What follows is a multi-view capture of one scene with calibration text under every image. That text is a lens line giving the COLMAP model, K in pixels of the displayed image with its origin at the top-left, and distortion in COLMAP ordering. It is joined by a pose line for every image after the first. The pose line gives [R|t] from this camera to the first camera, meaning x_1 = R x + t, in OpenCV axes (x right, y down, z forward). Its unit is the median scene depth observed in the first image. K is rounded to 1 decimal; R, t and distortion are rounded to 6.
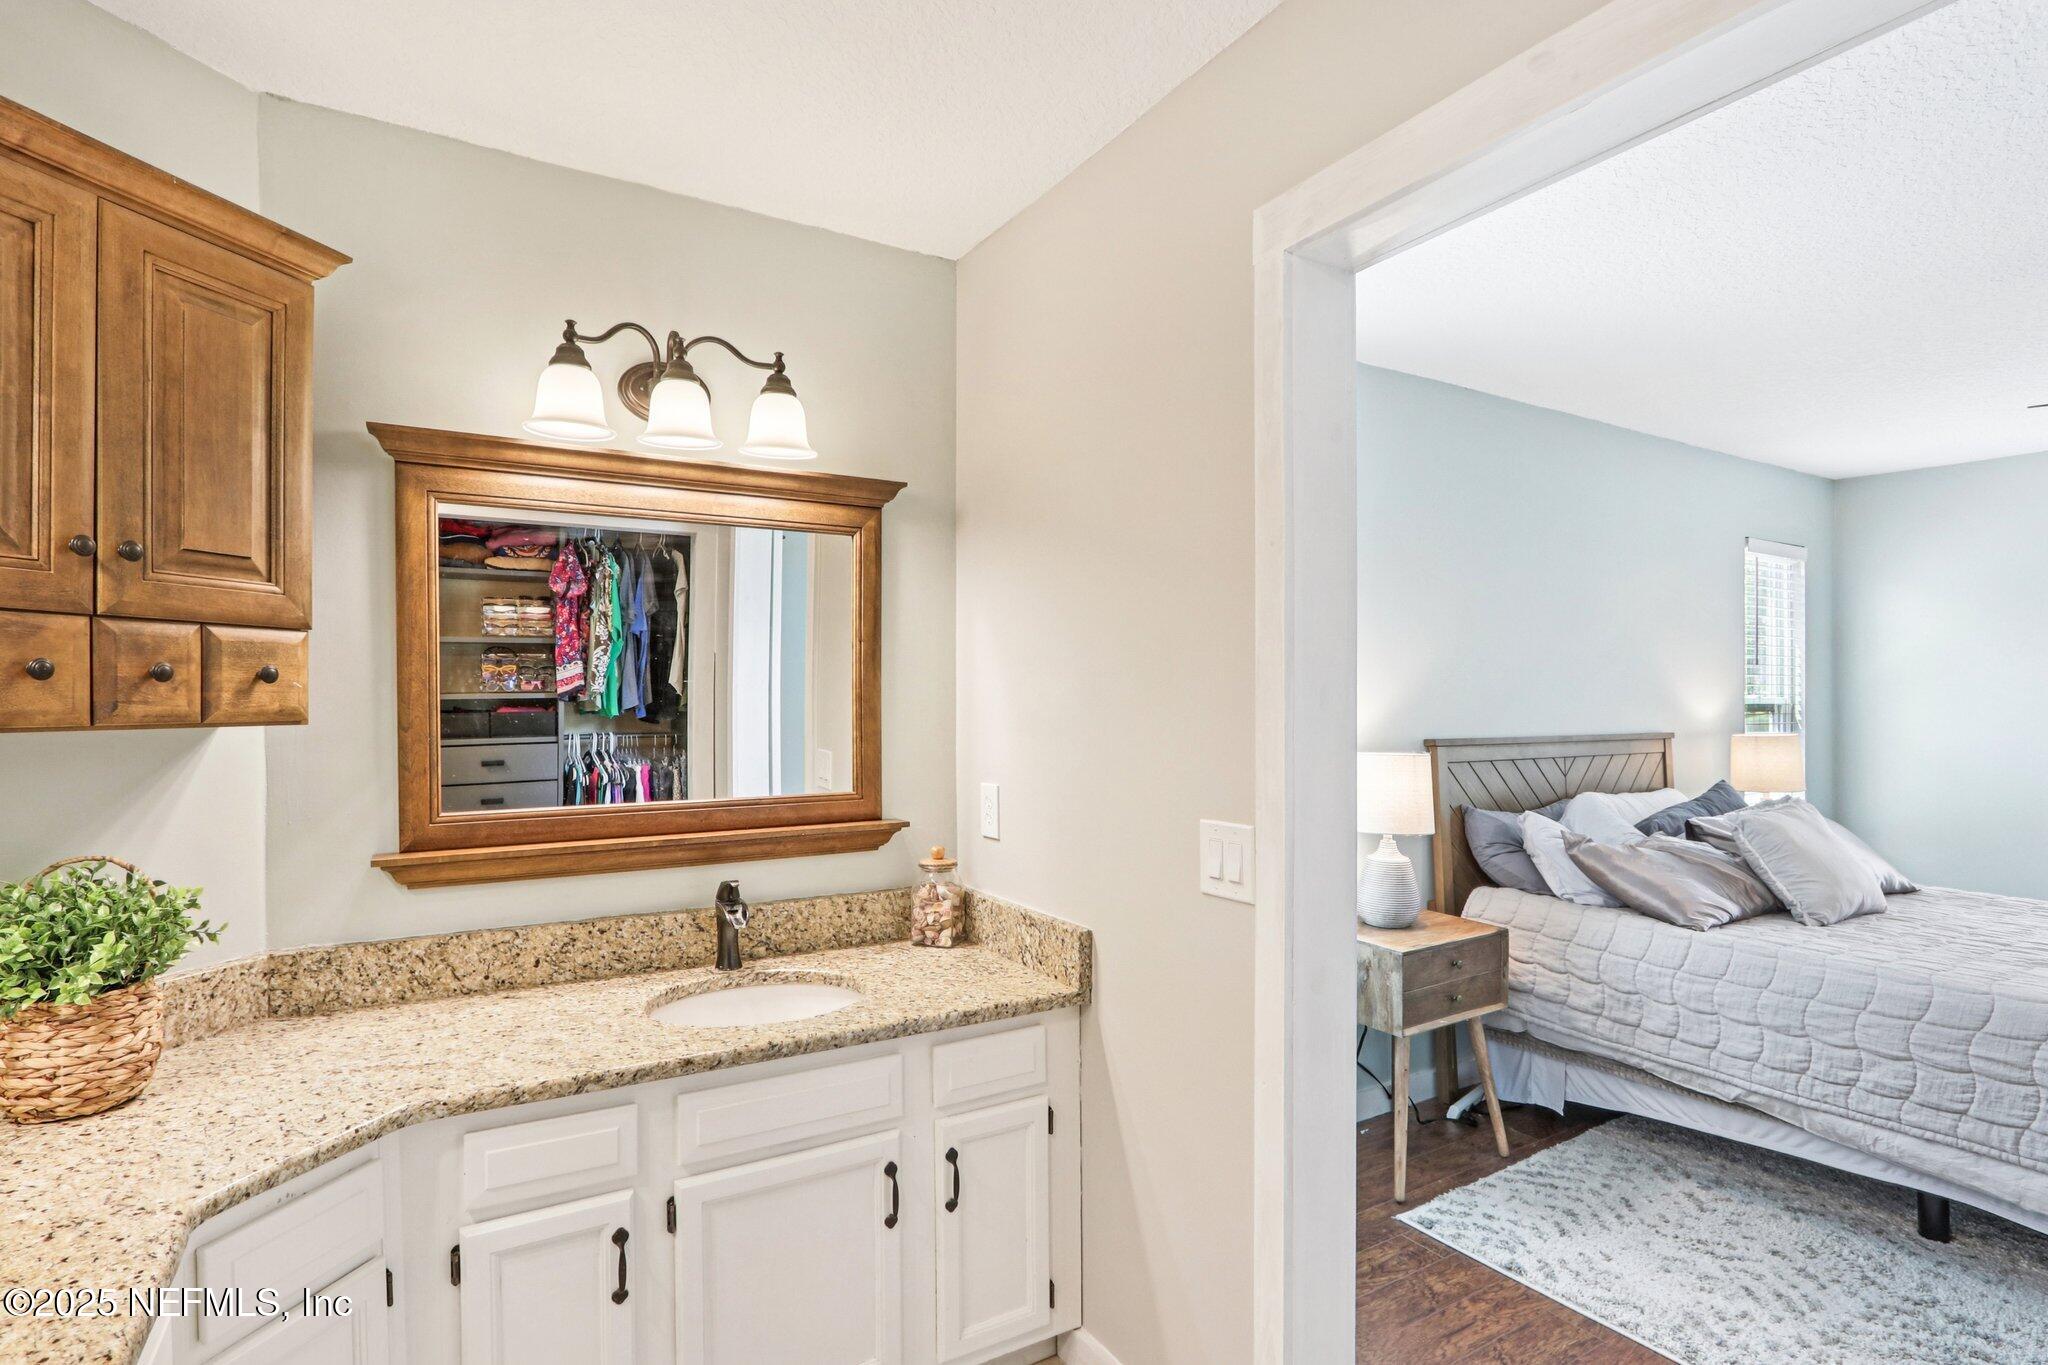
lens RADIAL K [[1001.3, 0, 994.9], [0, 1001.3, 698.0], [0, 0, 1]] dist [-0.012686, 0.000258]
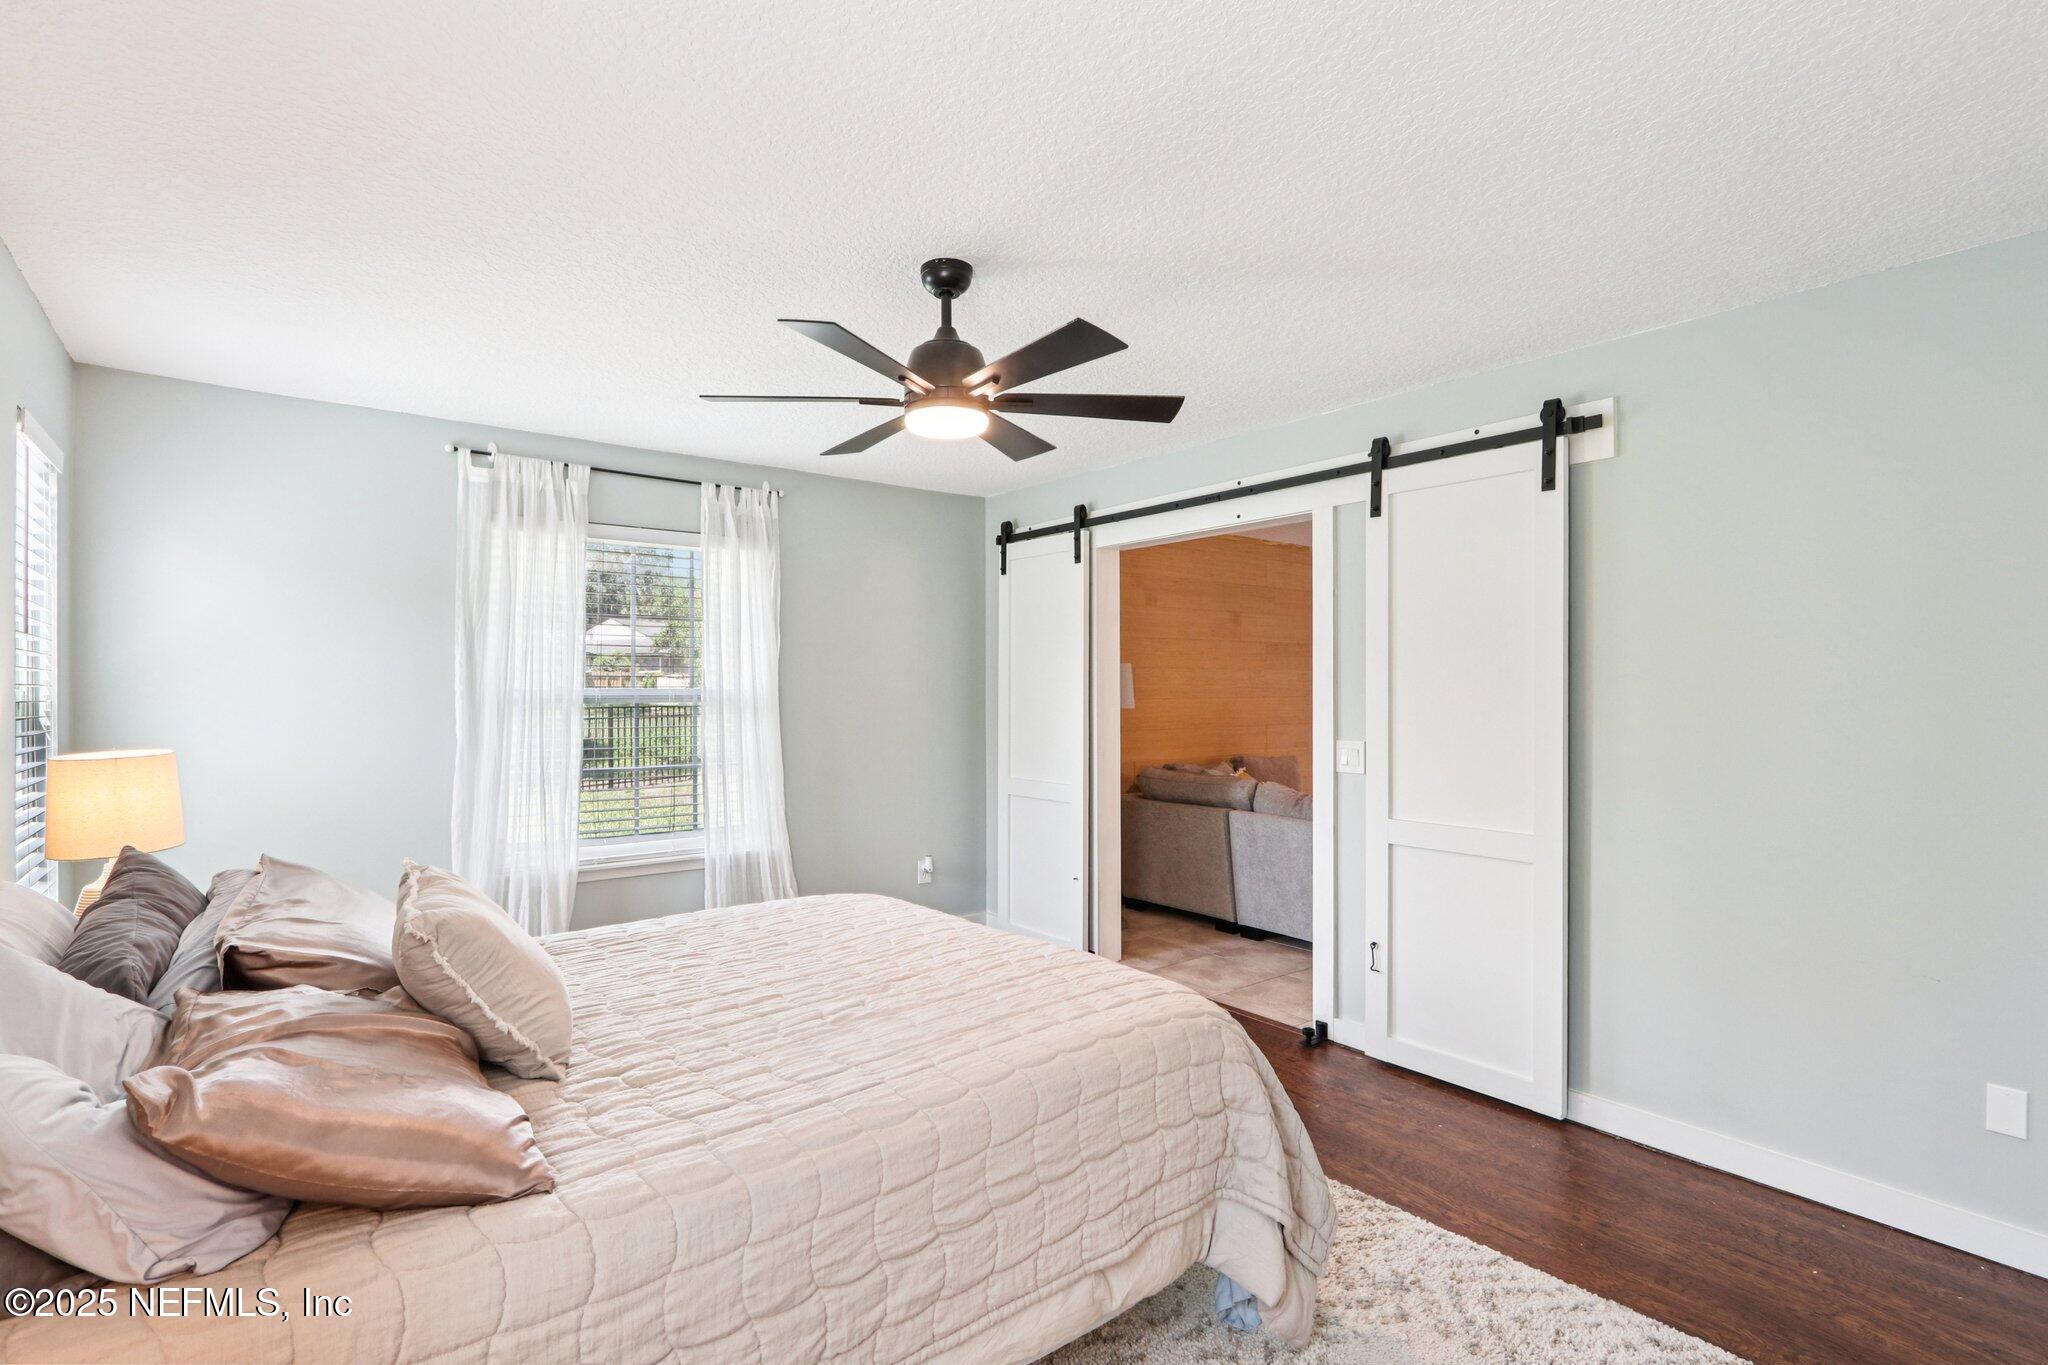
lens RADIAL K [[966.9, 0, 1000.5], [0, 966.9, 708.0], [0, 0, 1]] dist [-0.025427, 0.000115]
pose [[-0.133611, -0.019614, 0.990840, 0.349089], [0.008454, 0.999745, 0.020931, 0.007372], [-0.990998, 0.011173, -0.133411, 1.188671]]
